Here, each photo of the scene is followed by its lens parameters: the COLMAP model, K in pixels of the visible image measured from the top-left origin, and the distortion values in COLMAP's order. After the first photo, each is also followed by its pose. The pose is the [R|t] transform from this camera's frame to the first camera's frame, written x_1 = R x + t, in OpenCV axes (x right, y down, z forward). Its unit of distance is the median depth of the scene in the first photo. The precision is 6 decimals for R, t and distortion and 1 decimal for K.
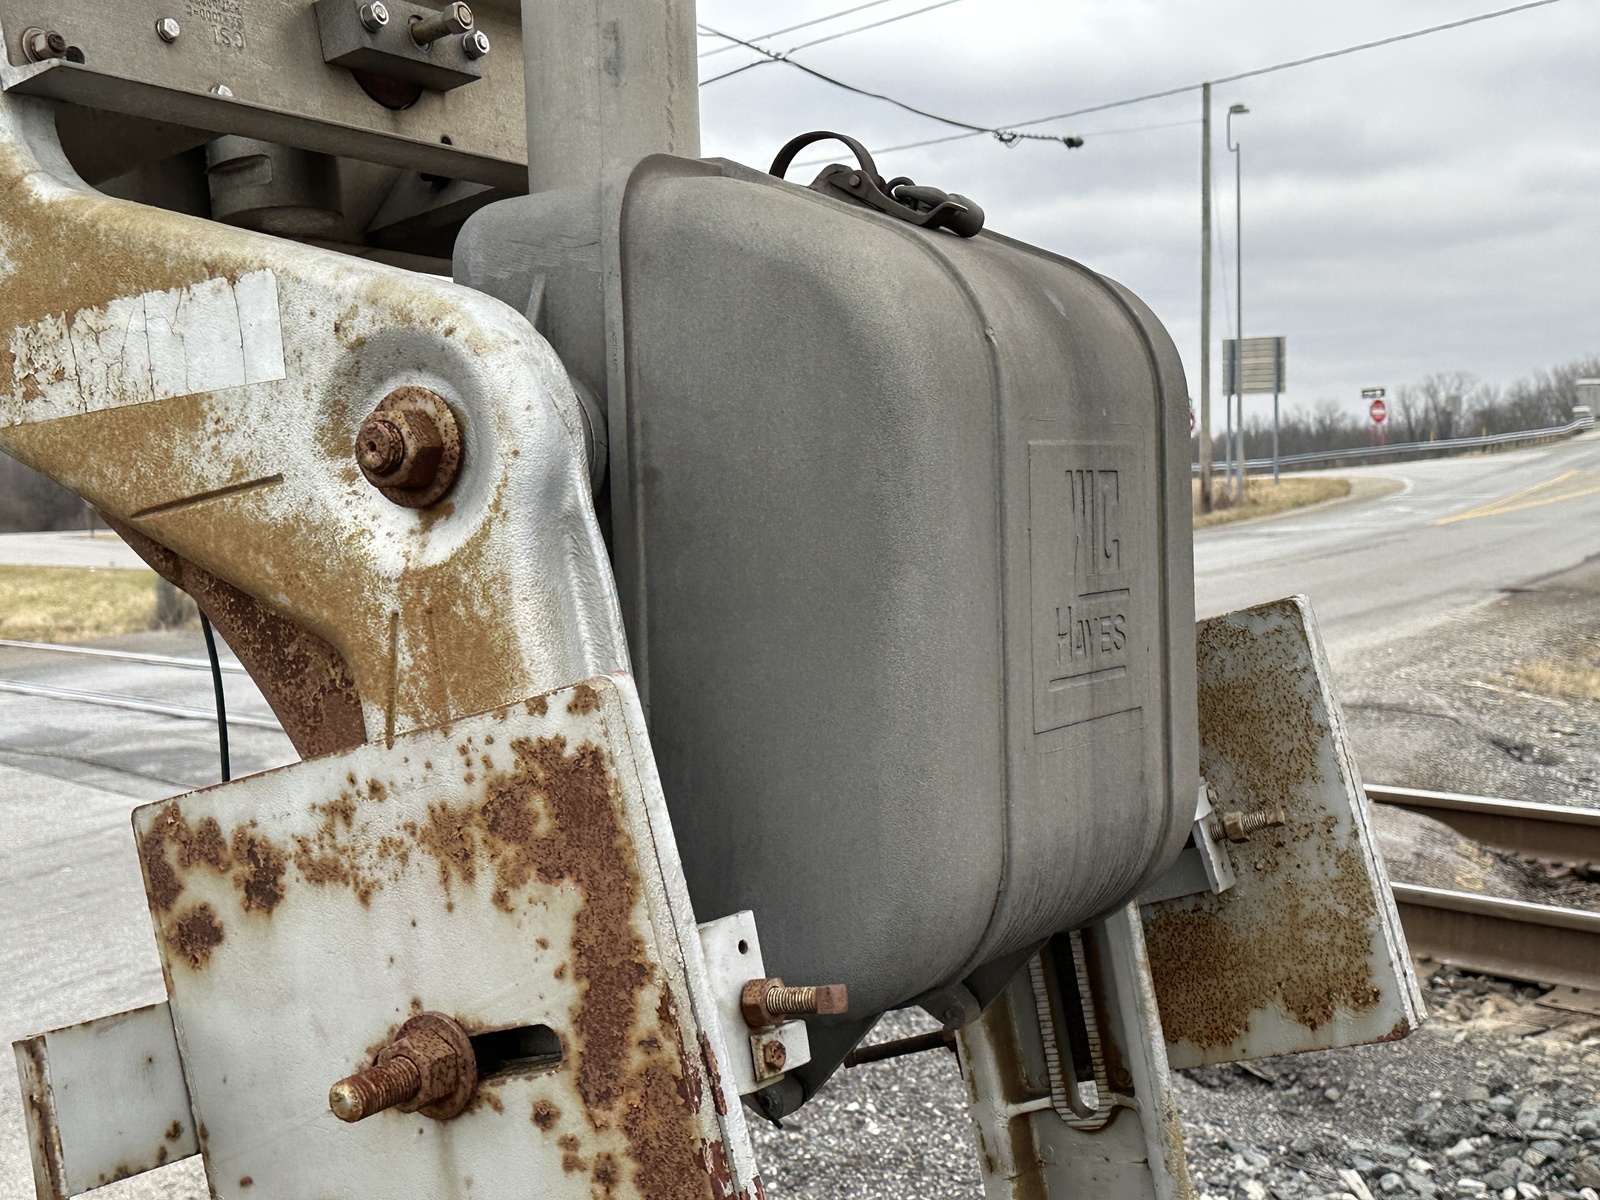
lens RADIAL K [[2195.2, 0, 802.3], [0, 2195.2, 599.5], [0, 0, 1]] dist [0.086950, 0.000000]
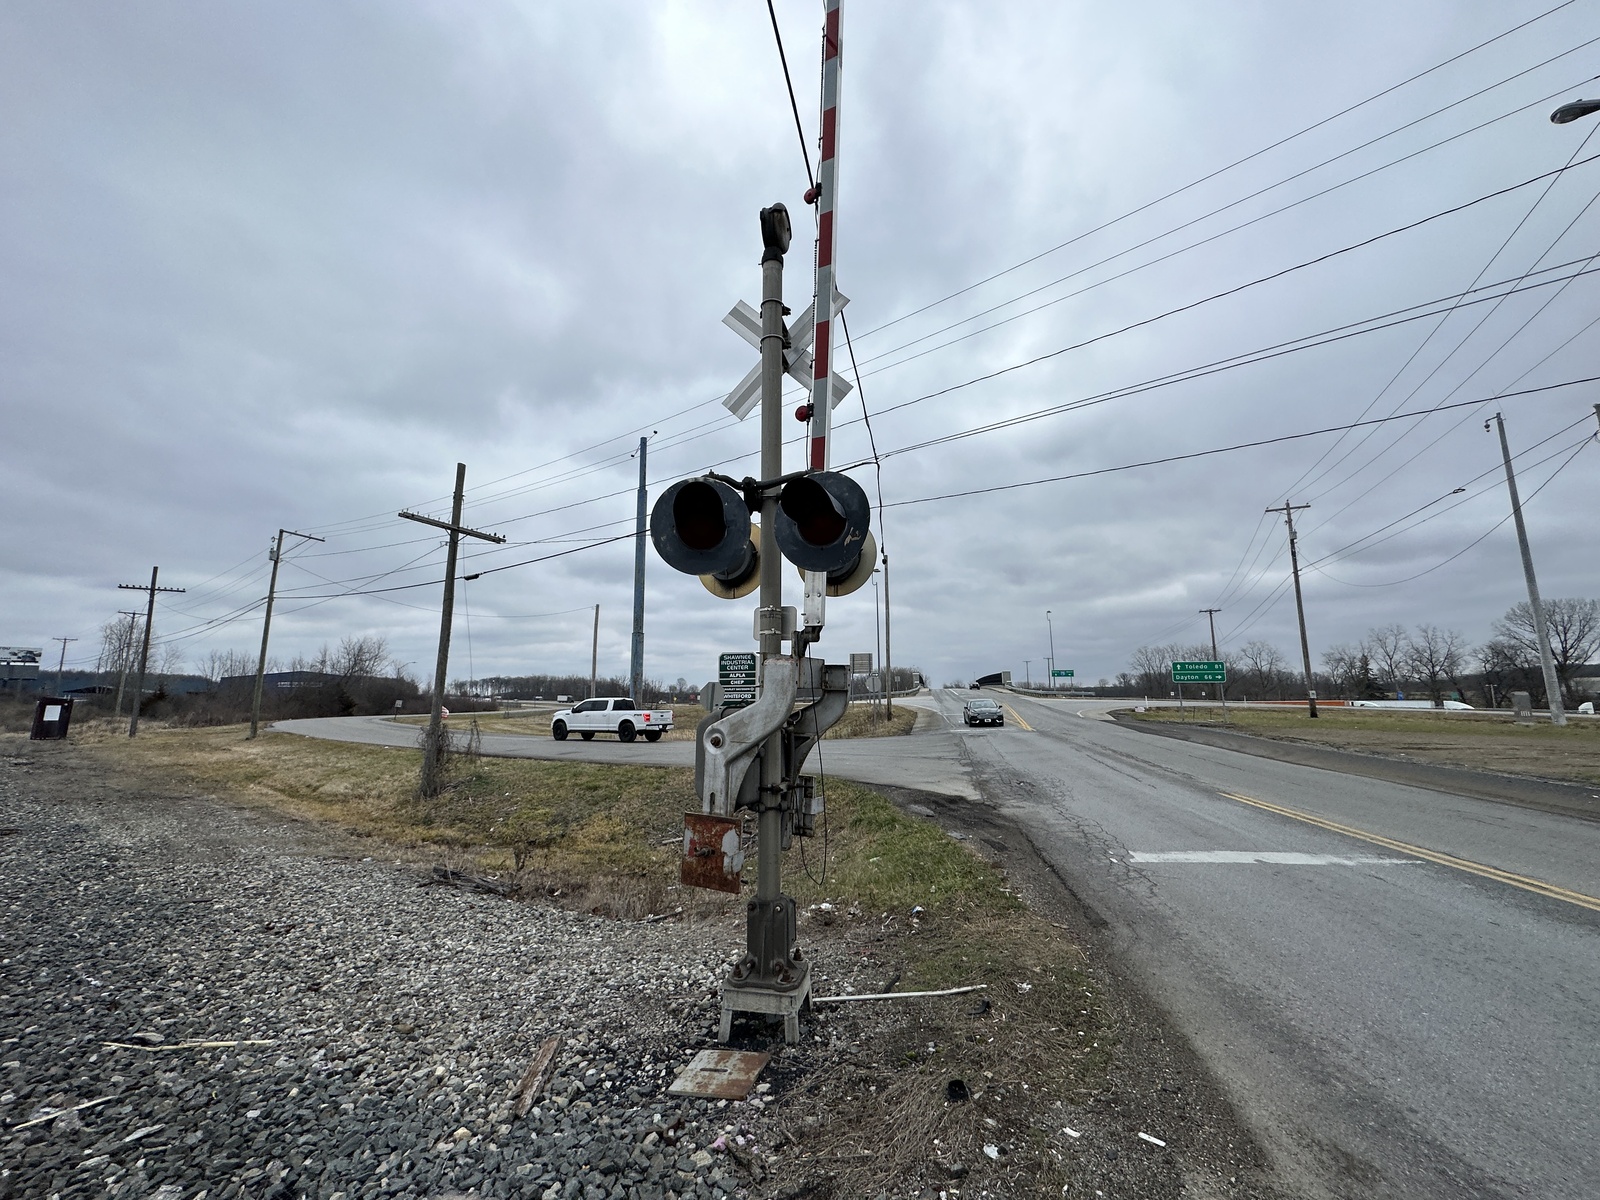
lens RADIAL K [[637.4, 0, 802.2], [0, 637.4, 591.9], [0, 0, 1]] dist [-0.001533, 0.000227]
pose [[0.970657, 0.057196, 0.233566, -0.131120], [-0.004835, 0.975747, -0.218849, -0.032248], [-0.240419, 0.211298, 0.947392, 0.439850]]
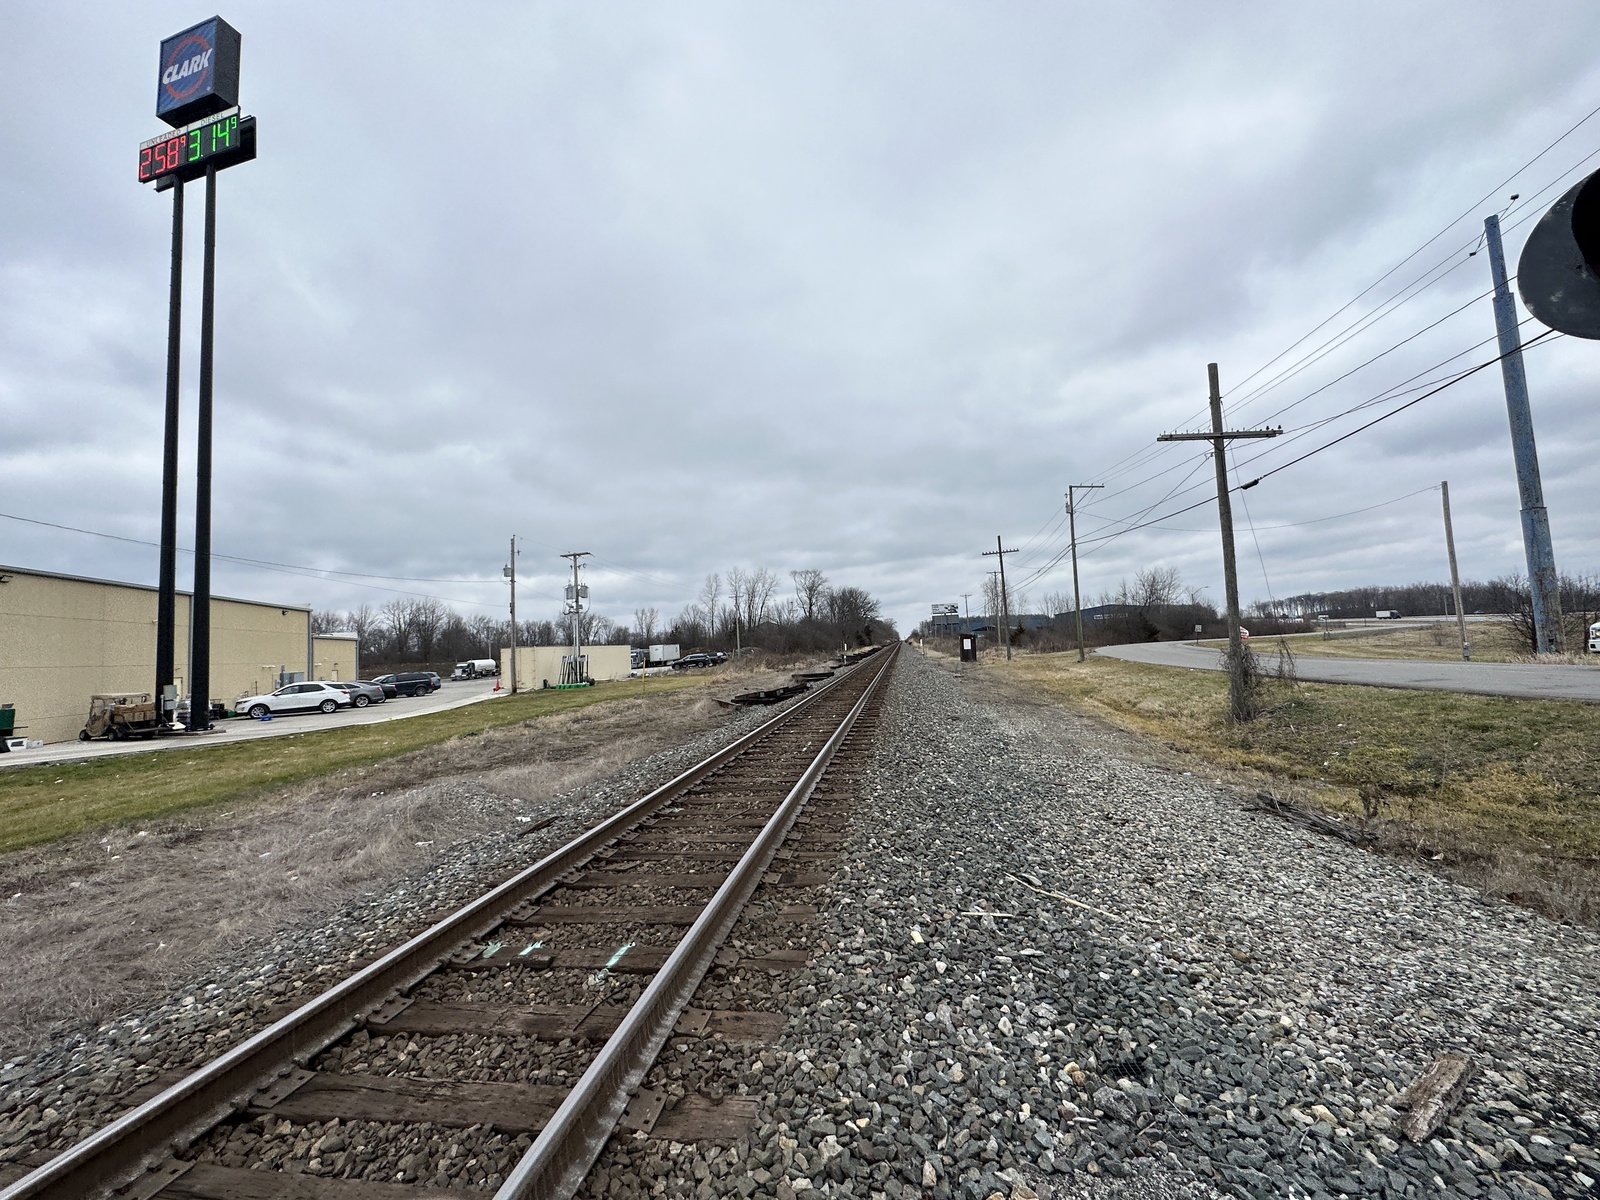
lens RADIAL K [[637.4, 0, 799.4], [0, 637.4, 600.8], [0, 0, 1]] dist [-0.001533, 0.000227]
pose [[0.639475, -0.064055, -0.766138, -0.130841], [-0.003613, 0.996262, -0.086311, -0.030433], [0.768803, 0.057962, 0.636853, 0.451714]]
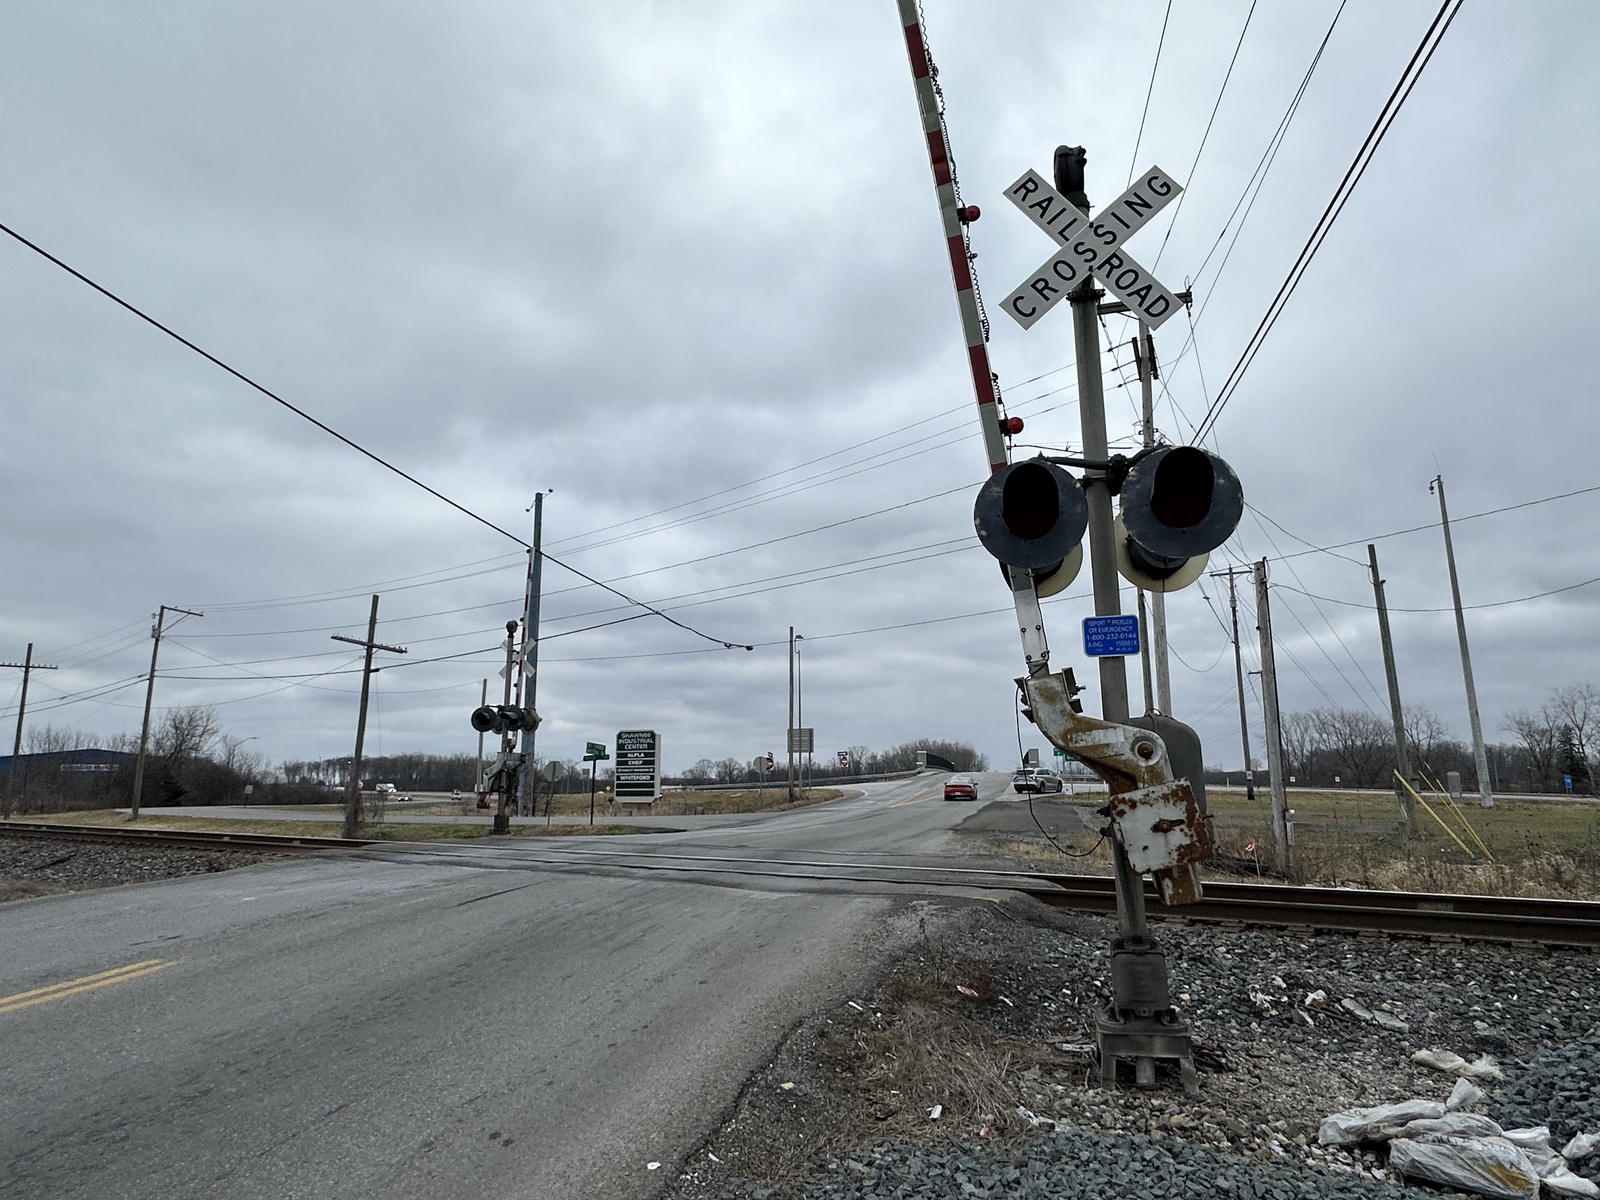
lens RADIAL K [[979.6, 0, 802.7], [0, 979.6, 599.5], [0, 0, 1]] dist [-0.004075, 0.003844]
pose [[0.973644, 0.060362, 0.219941, -0.073542], [-0.004979, 0.969738, -0.244098, 0.009146], [-0.228019, 0.236569, 0.944480, -0.073836]]
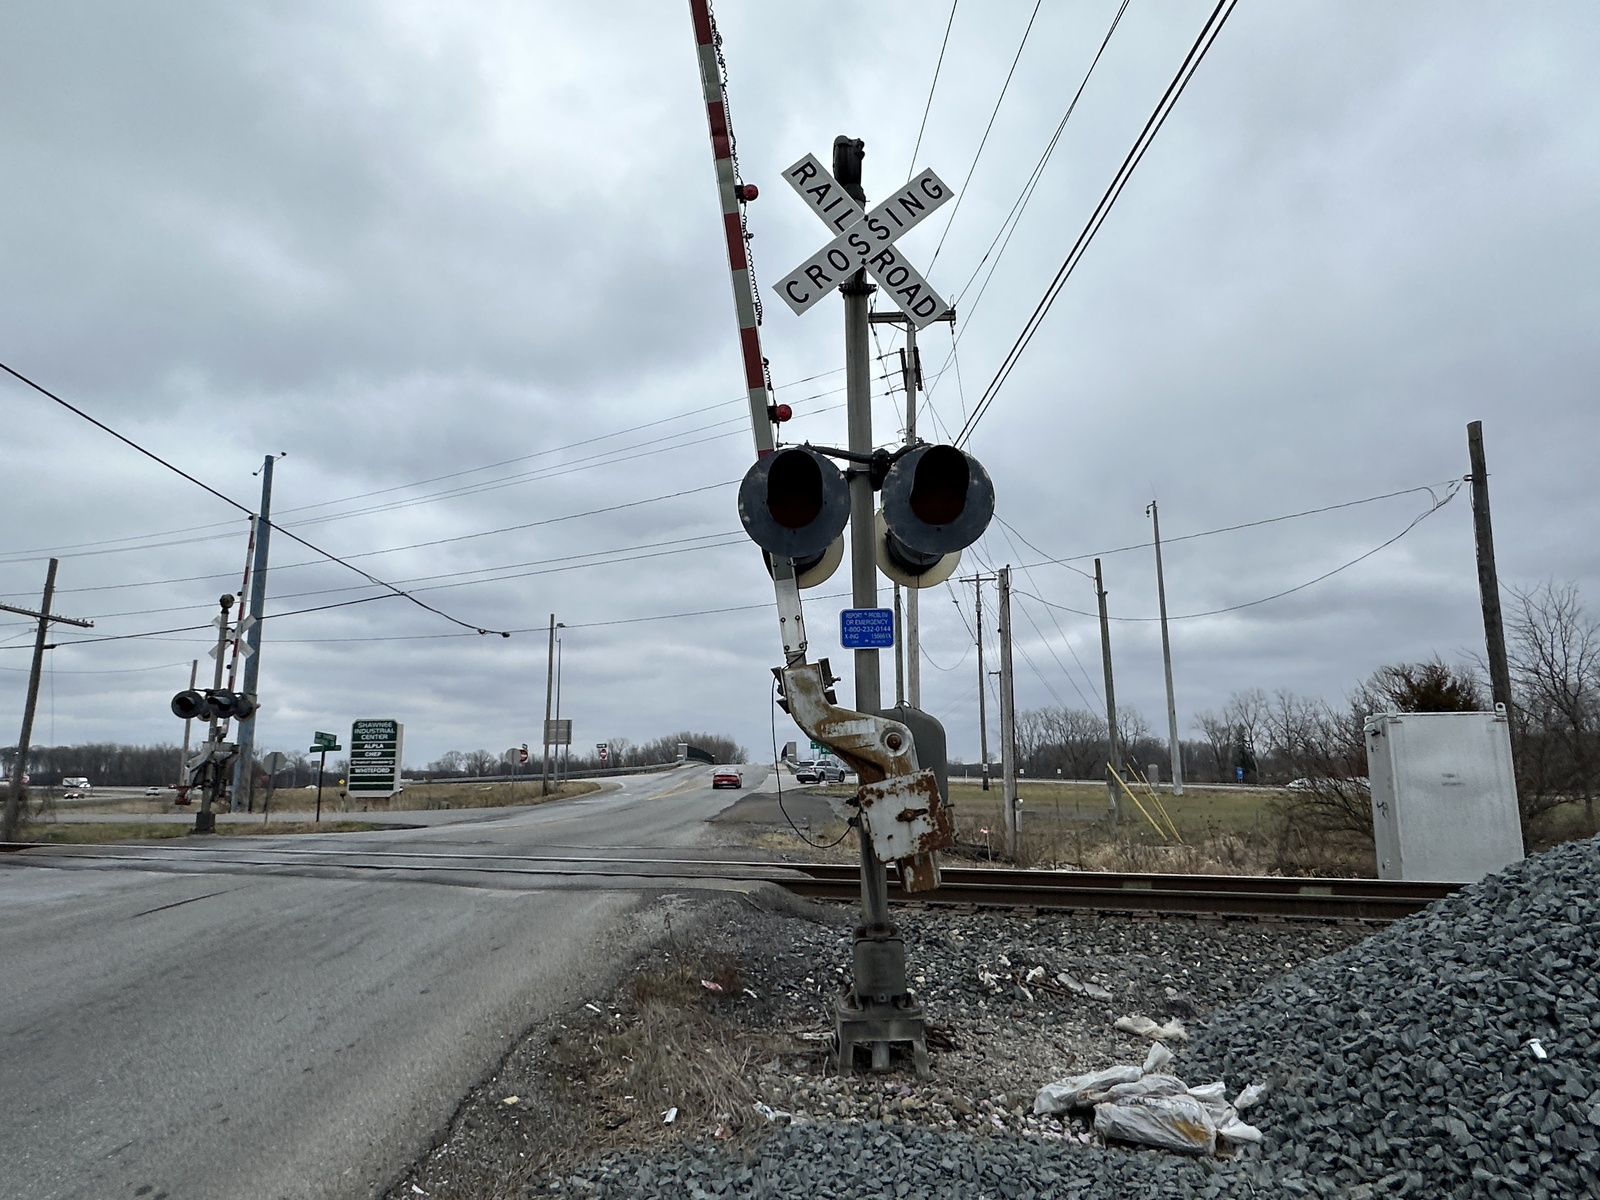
lens RADIAL K [[979.6, 0, 809.8], [0, 979.6, 608.1], [0, 0, 1]] dist [-0.004075, 0.003844]
pose [[0.888486, 0.093761, 0.449224, -0.070870], [0.012454, 0.973618, -0.227843, 0.009057], [-0.458735, 0.208030, 0.863878, -0.069735]]
